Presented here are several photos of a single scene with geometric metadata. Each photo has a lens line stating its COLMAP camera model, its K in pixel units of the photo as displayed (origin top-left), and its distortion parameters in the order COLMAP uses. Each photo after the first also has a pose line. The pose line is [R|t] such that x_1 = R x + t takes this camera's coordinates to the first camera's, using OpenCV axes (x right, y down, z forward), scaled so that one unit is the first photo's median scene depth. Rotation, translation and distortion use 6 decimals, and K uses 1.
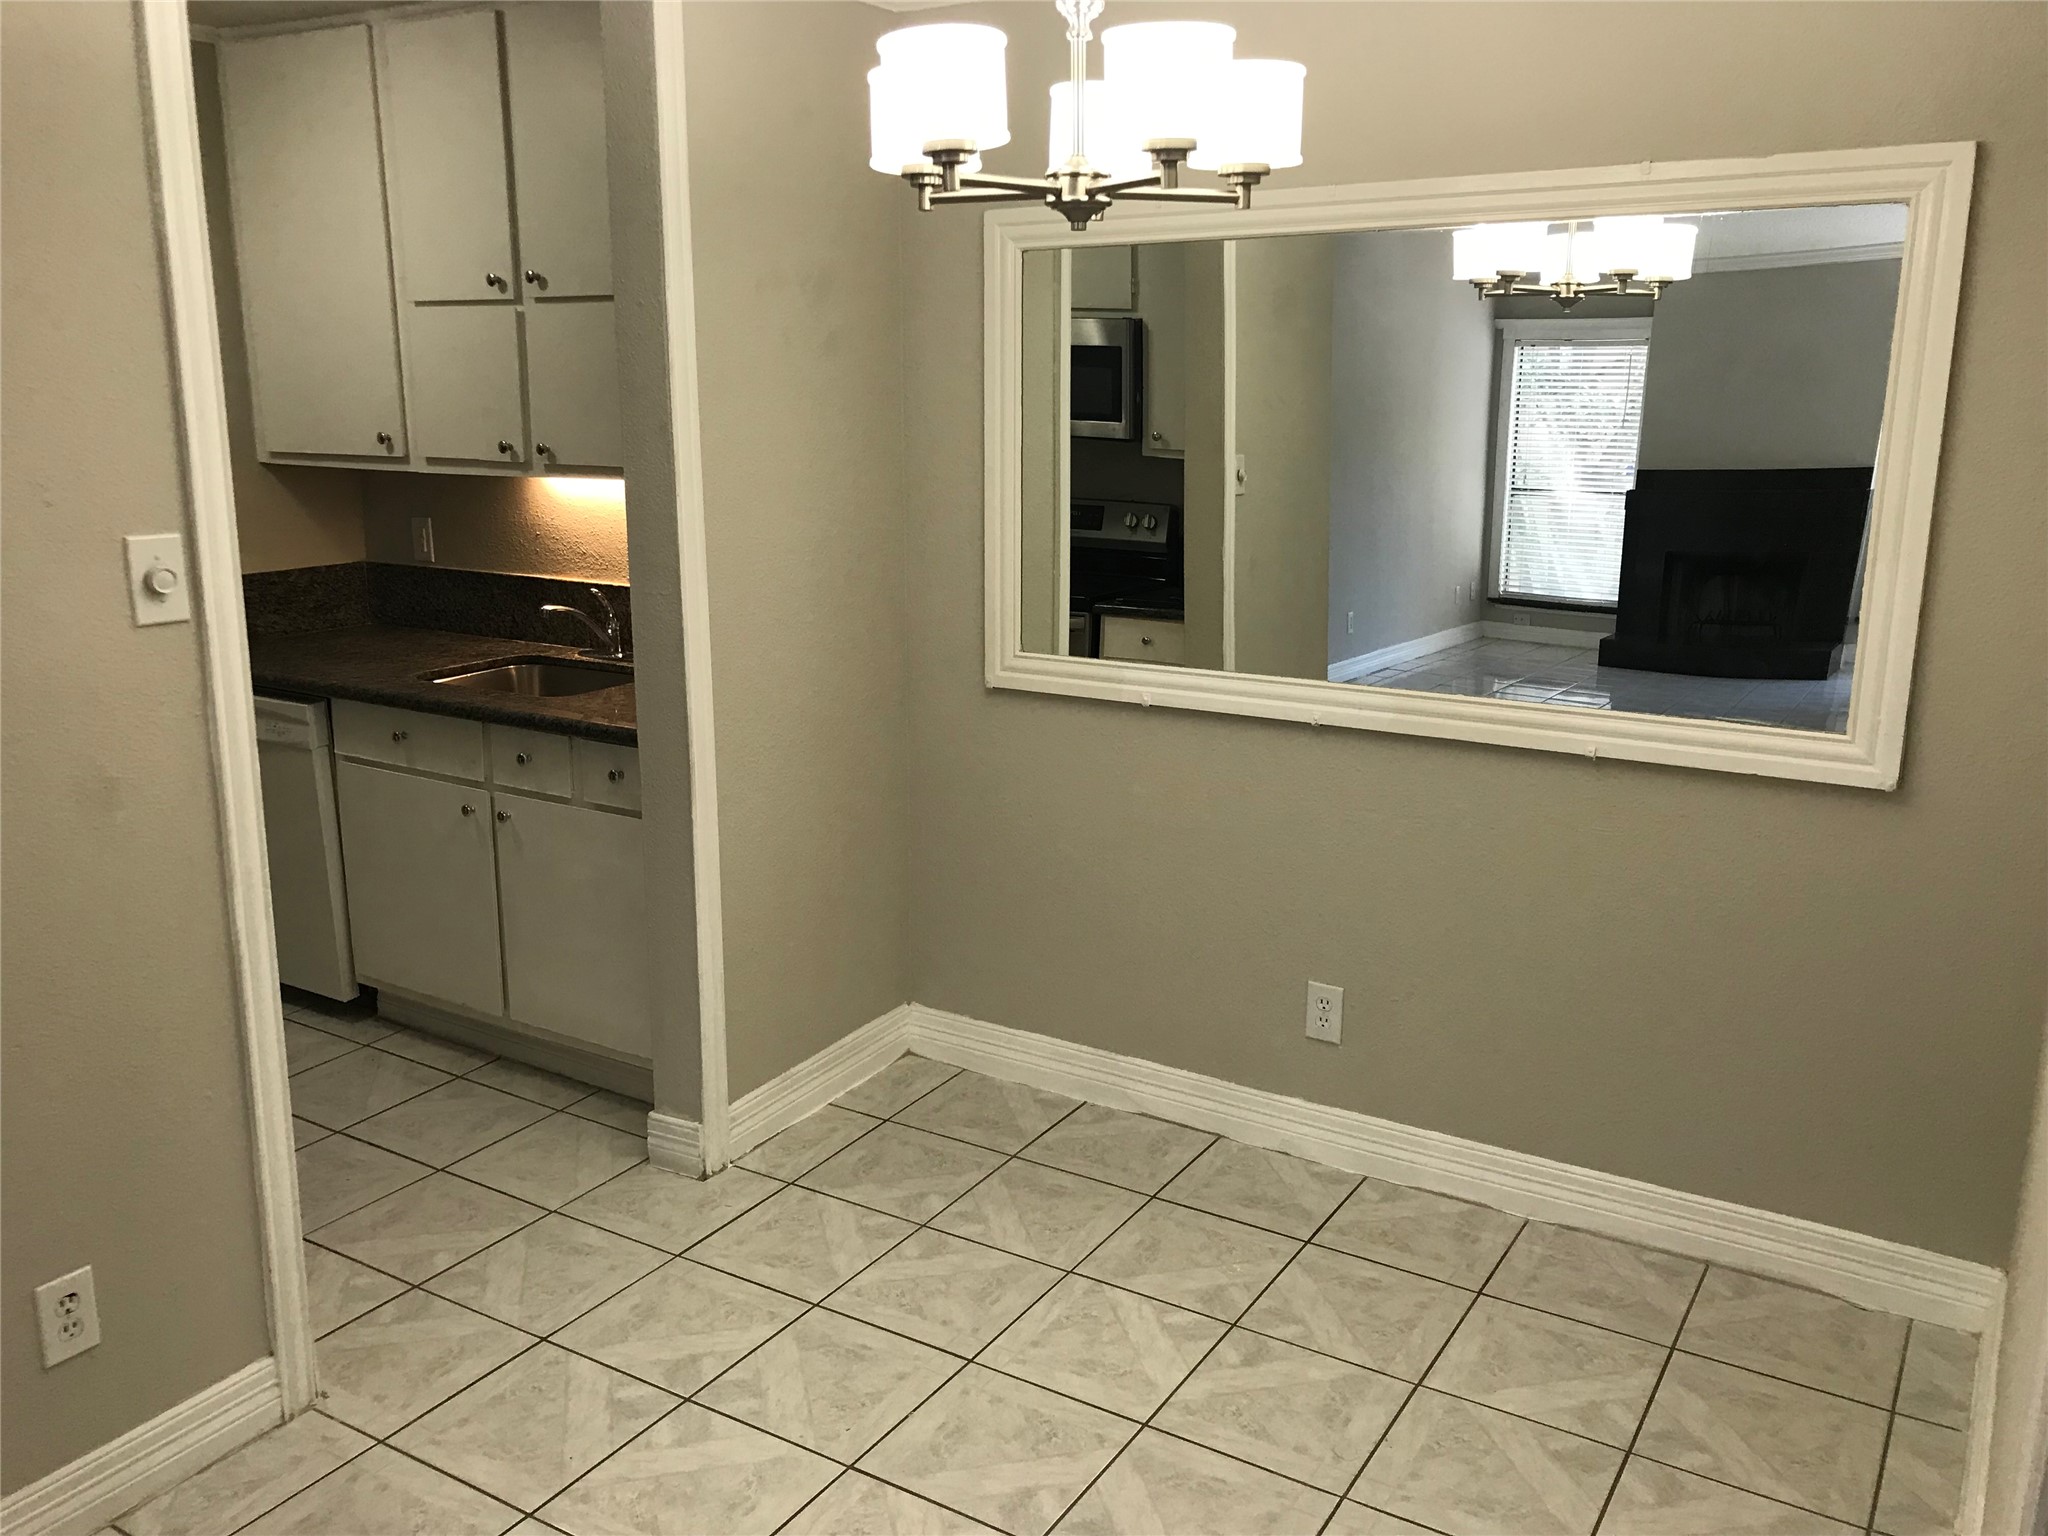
lens RADIAL K [[1668.4, 0, 1021.1], [0, 1668.4, 749.0], [0, 0, 1]] dist [0.004620, 0.007031]
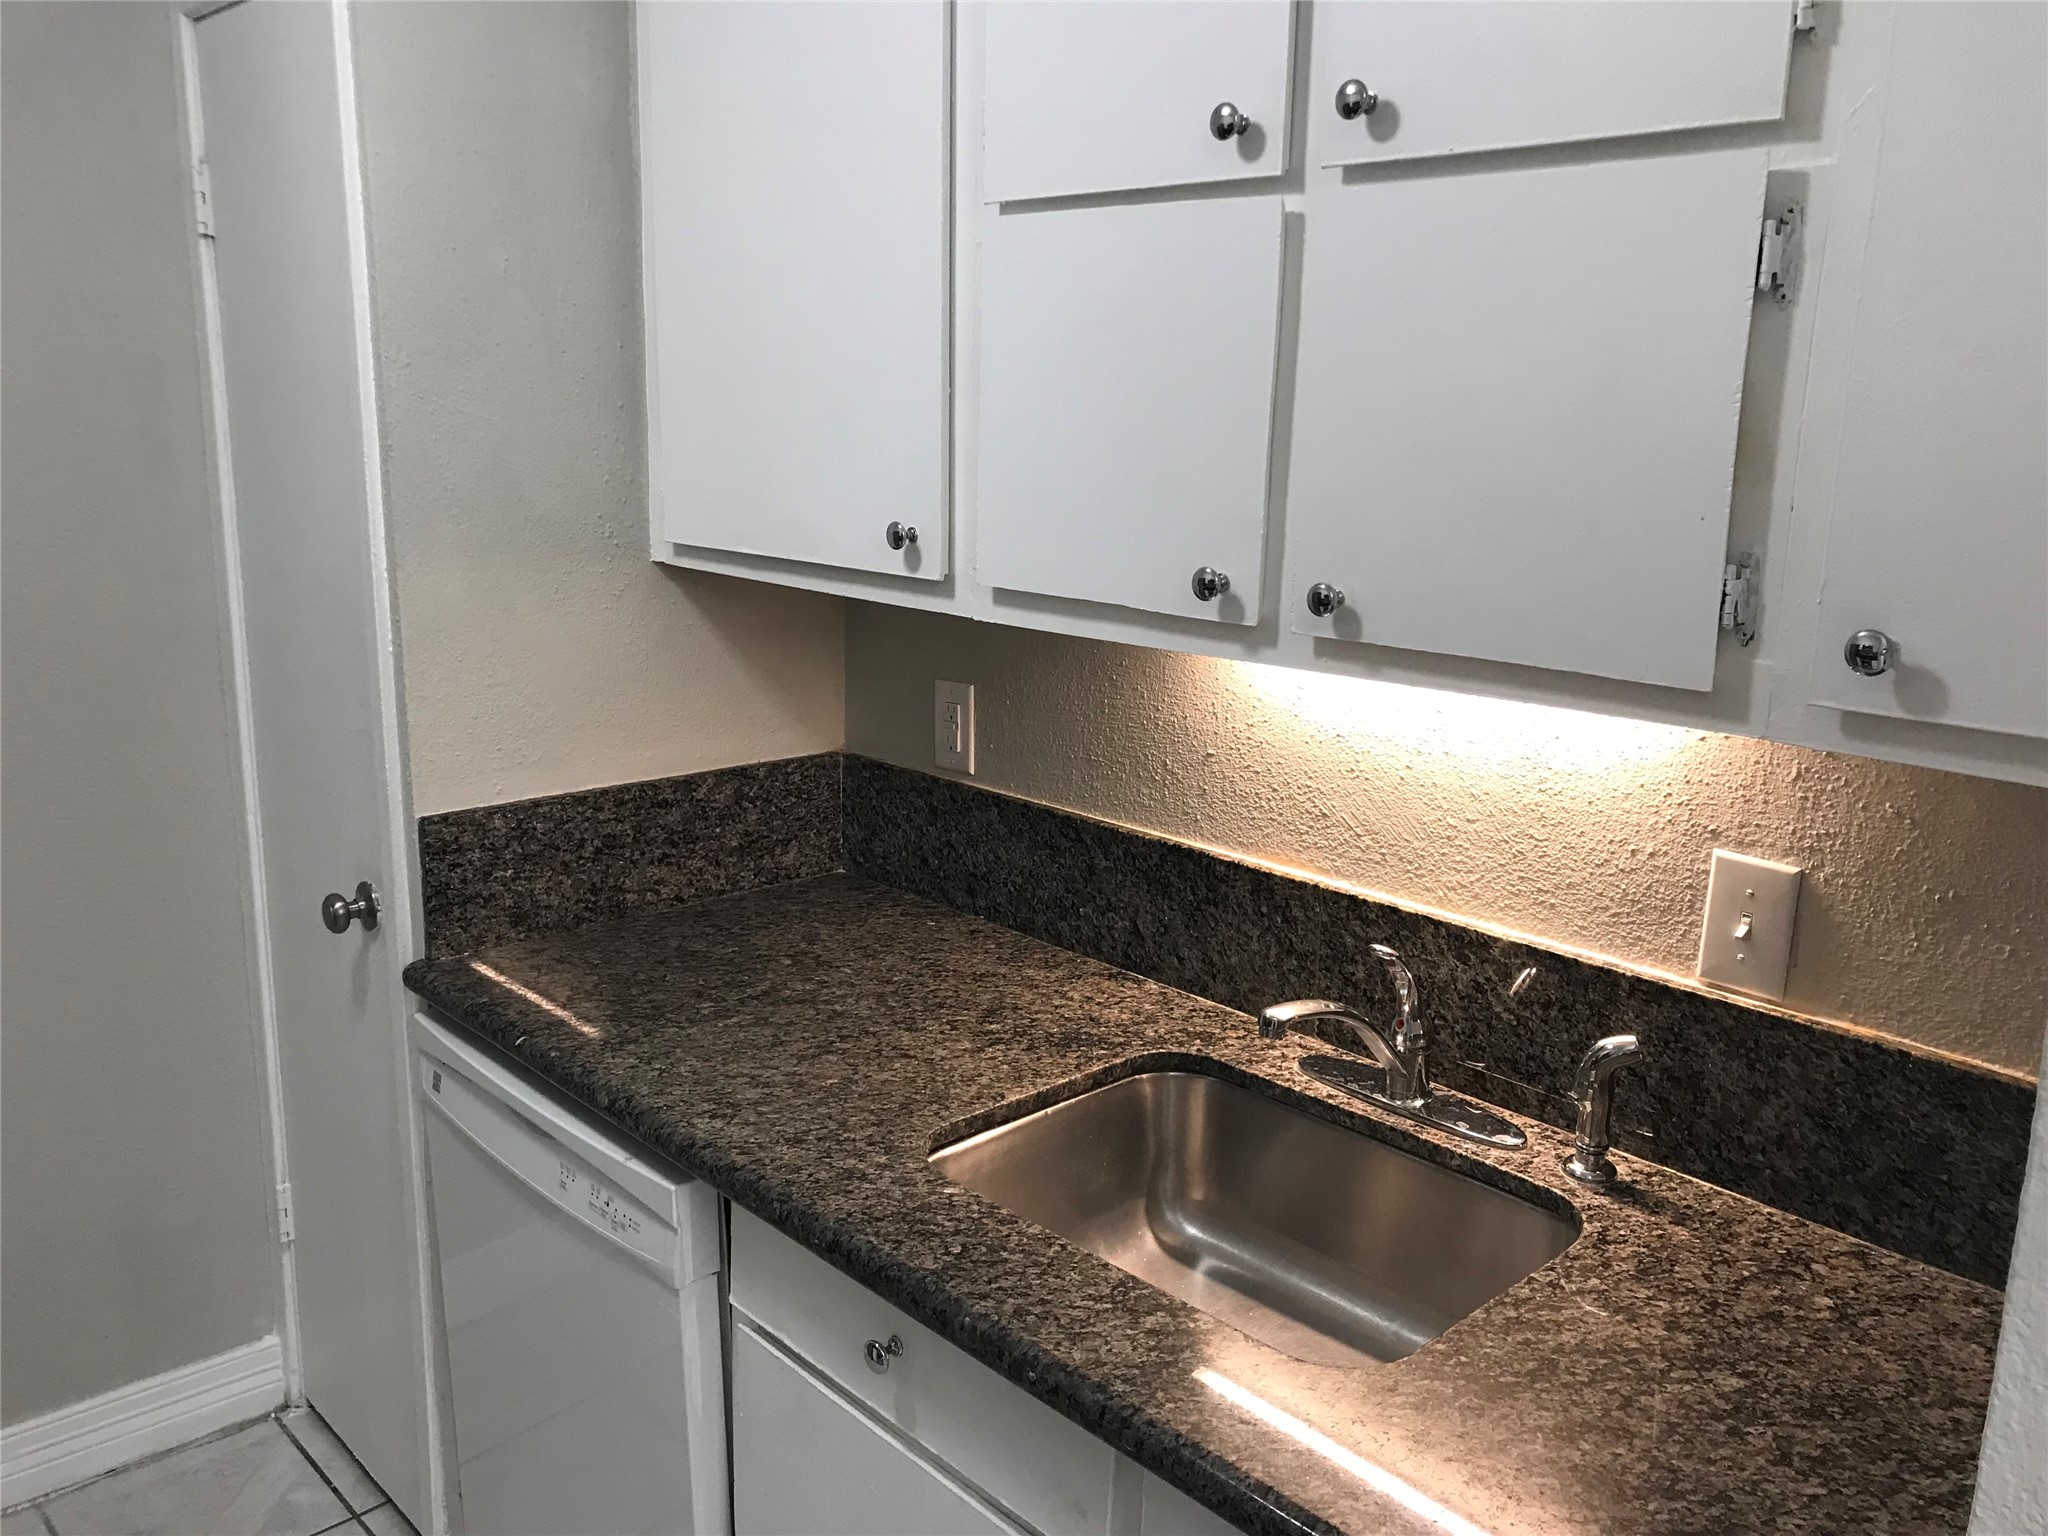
lens RADIAL K [[1668.4, 0, 1027.5], [0, 1668.4, 762.1], [0, 0, 1]] dist [0.004620, 0.007031]
pose [[0.962785, 0.075060, -0.259636, -0.238048], [-0.077022, 0.997026, 0.002624, -0.133076], [0.259061, 0.017472, 0.965703, 0.605053]]
